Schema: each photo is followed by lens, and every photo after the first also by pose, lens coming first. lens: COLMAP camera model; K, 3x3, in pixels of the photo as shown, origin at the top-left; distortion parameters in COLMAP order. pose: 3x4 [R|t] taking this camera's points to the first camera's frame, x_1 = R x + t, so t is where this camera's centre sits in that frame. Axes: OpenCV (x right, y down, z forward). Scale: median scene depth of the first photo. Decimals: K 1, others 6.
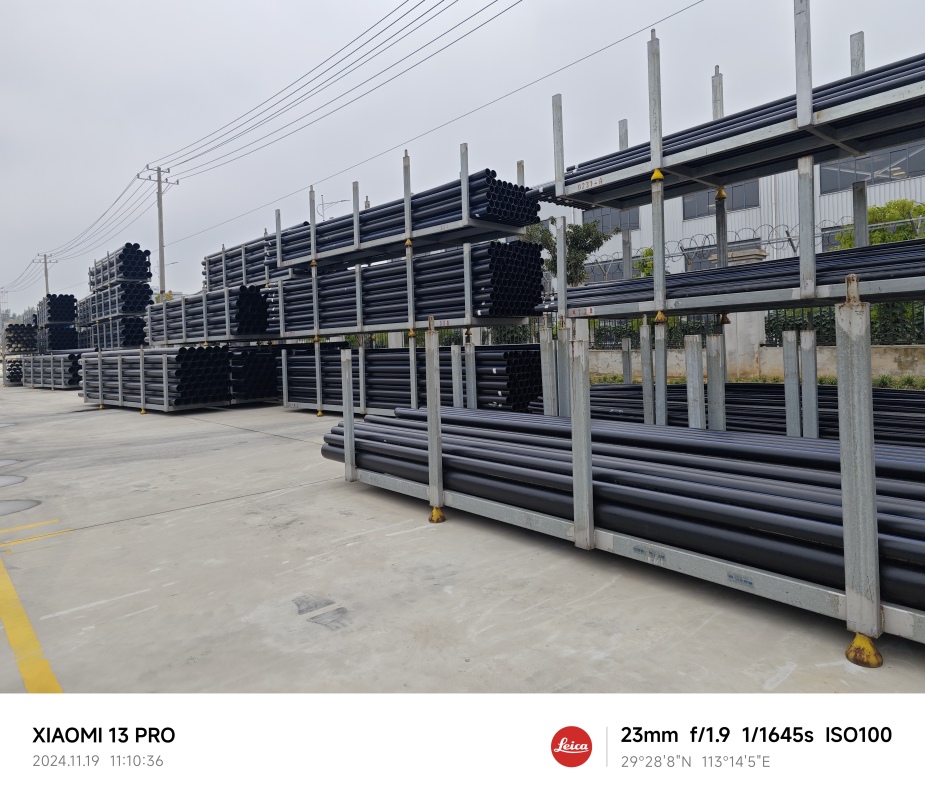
lens RADIAL K [[643.0, 0, 481.0], [0, 643.0, 336.6], [0, 0, 1]] dist [0.030041, 0.010748]
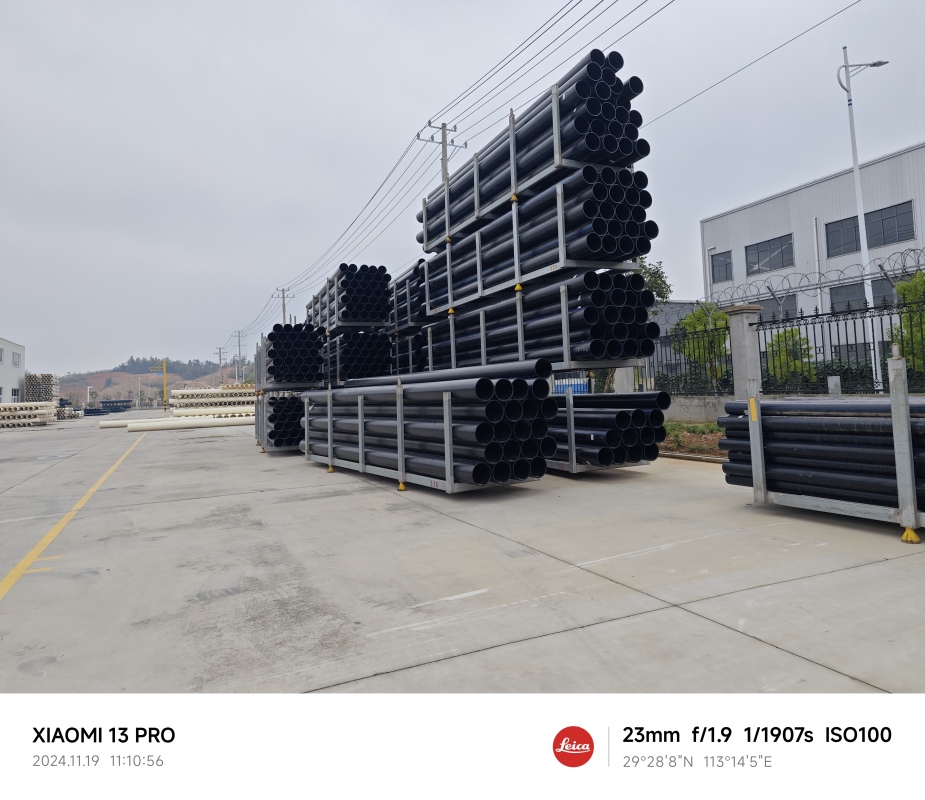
lens RADIAL K [[643.0, 0, 493.1], [0, 643.0, 342.8], [0, 0, 1]] dist [0.030041, 0.010748]
pose [[0.967051, -0.021472, -0.253677, -1.677293], [0.007145, 0.998334, -0.057262, 0.084995], [0.254484, 0.053562, 0.965593, 2.194009]]
